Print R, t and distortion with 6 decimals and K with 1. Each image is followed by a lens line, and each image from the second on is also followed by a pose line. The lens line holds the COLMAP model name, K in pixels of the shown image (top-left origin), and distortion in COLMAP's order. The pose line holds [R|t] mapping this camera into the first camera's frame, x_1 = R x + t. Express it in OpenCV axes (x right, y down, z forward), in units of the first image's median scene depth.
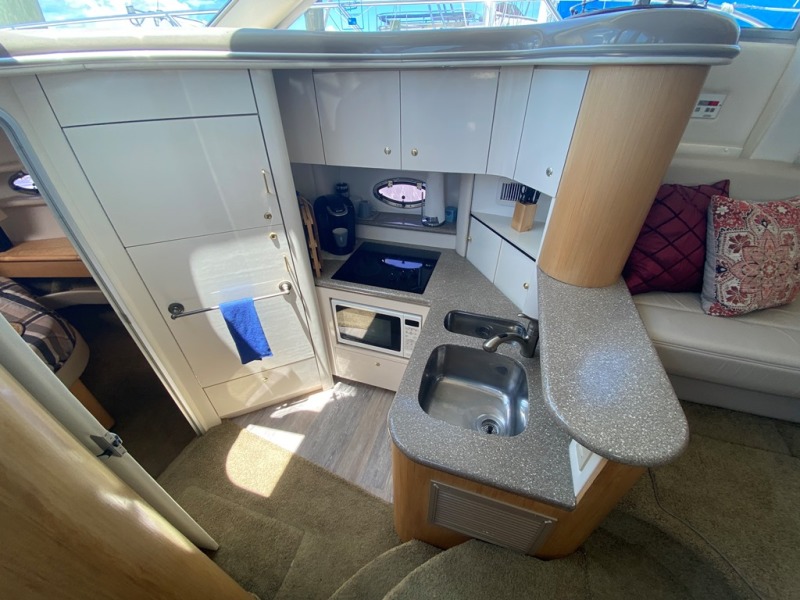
lens RADIAL K [[326.3, 0, 400.0], [0, 326.3, 300.0], [0, 0, 1]] dist [0.020293, -0.021213]
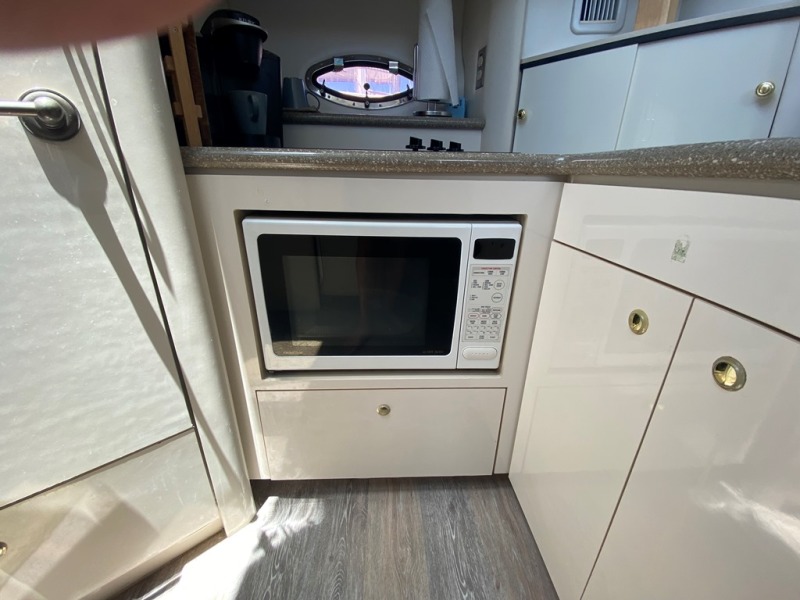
lens RADIAL K [[322.5, 0, 400.0], [0, 322.5, 300.0], [0, 0, 1]] dist [0.000387, -0.009045]
pose [[0.937519, -0.107337, 0.330963, -0.184274], [0.186183, 0.958344, -0.216594, 0.181007], [-0.293928, 0.264681, 0.918450, 0.701040]]
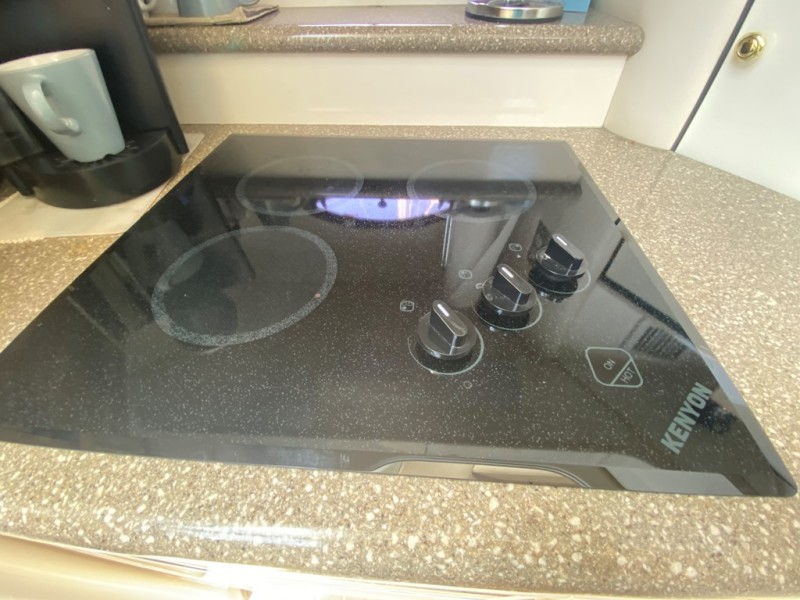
lens RADIAL K [[326.3, 0, 400.0], [0, 326.3, 300.0], [0, 0, 1]] dist [0.020293, -0.021213]
pose [[0.972656, -0.168684, 0.159645, -0.057463], [0.134516, 0.969507, 0.204847, -0.114300], [-0.189332, -0.177771, 0.965687, 0.875981]]
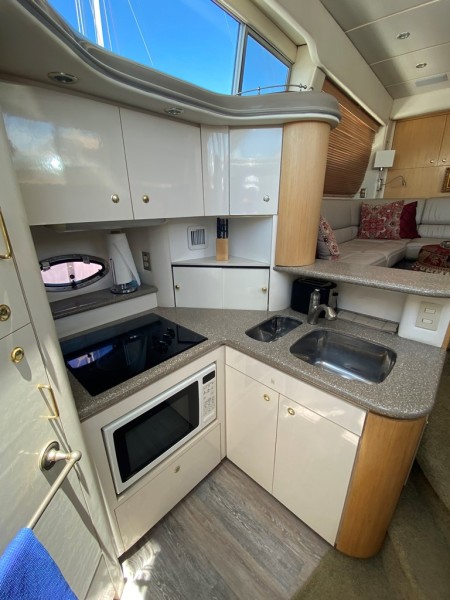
lens RADIAL K [[258.5, 0, 225.0], [0, 258.5, 300.0], [0, 0, 1]] dist [0.012880, -0.017275]
pose [[0.422760, -0.299846, 0.855200, -0.472719], [0.531318, 0.846484, 0.034139, -0.104578], [-0.734149, 0.439951, 0.517173, 0.503938]]
